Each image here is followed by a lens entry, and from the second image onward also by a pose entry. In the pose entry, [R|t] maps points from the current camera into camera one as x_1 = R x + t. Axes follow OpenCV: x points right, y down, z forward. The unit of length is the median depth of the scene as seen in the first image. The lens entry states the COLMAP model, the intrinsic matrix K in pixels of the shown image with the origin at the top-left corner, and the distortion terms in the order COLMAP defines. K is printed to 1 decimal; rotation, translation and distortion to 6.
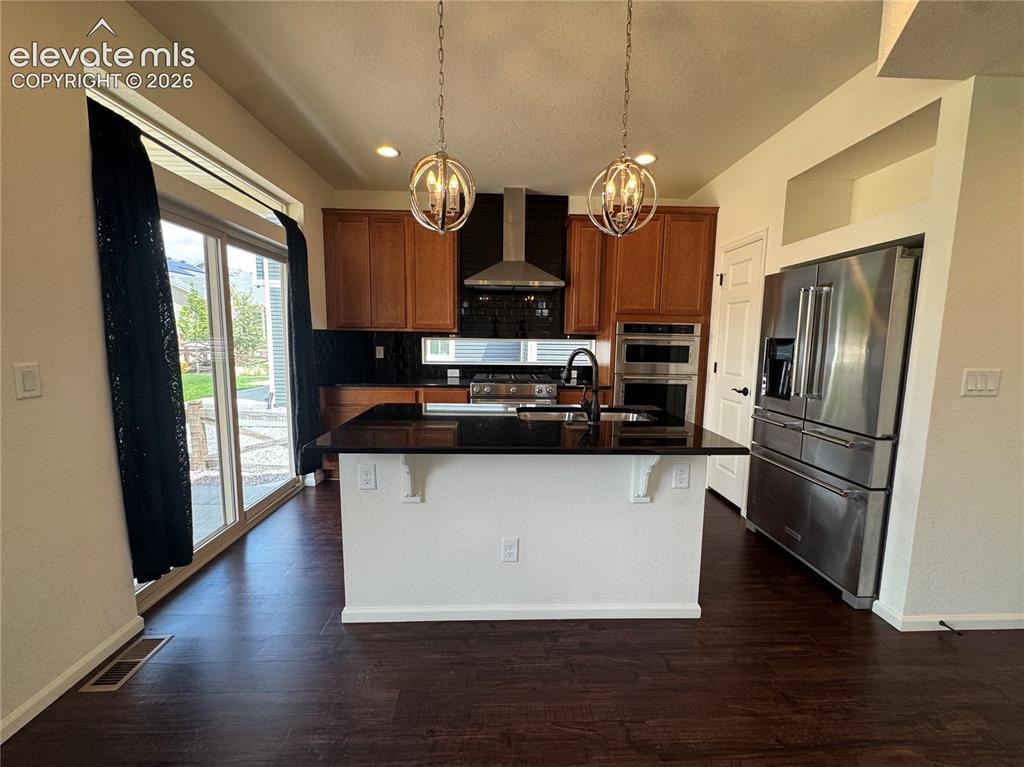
lens RADIAL K [[409.5, 0, 516.5], [0, 409.5, 384.4], [0, 0, 1]] dist [-0.001881, 0.000076]
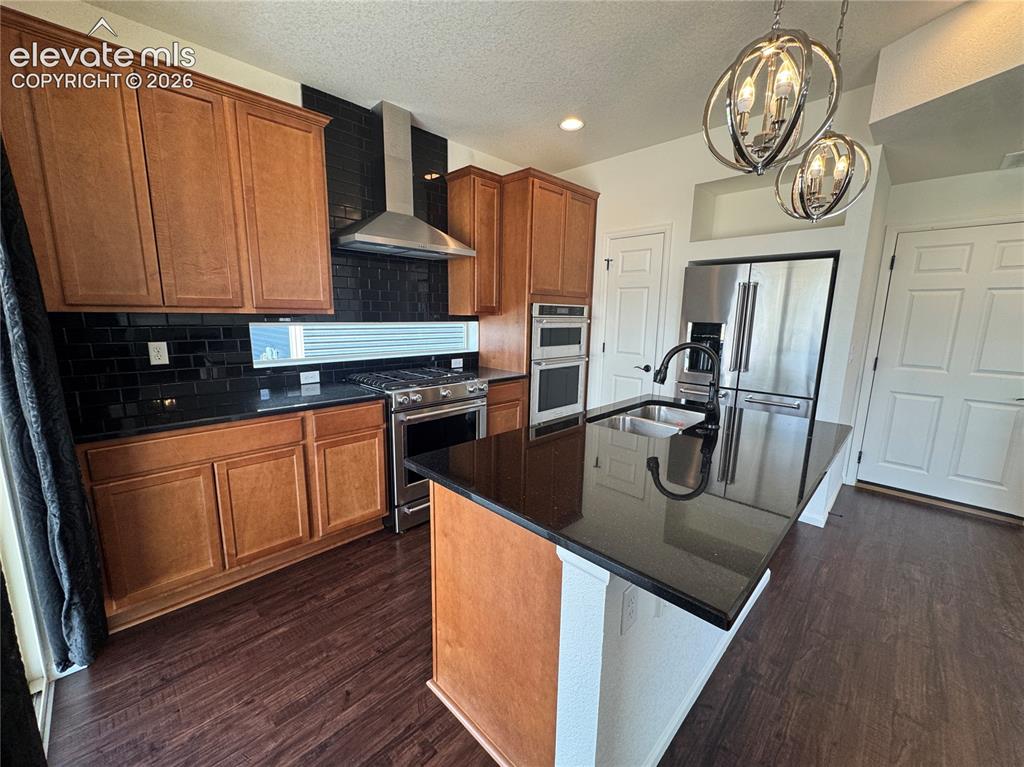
lens RADIAL K [[409.5, 0, 513.4], [0, 409.5, 384.8], [0, 0, 1]] dist [-0.001881, 0.000076]
pose [[0.732683, -0.120100, 0.669889, -0.388506], [0.072603, 0.992482, 0.098527, -0.062286], [-0.676687, -0.023553, 0.735894, 0.341945]]
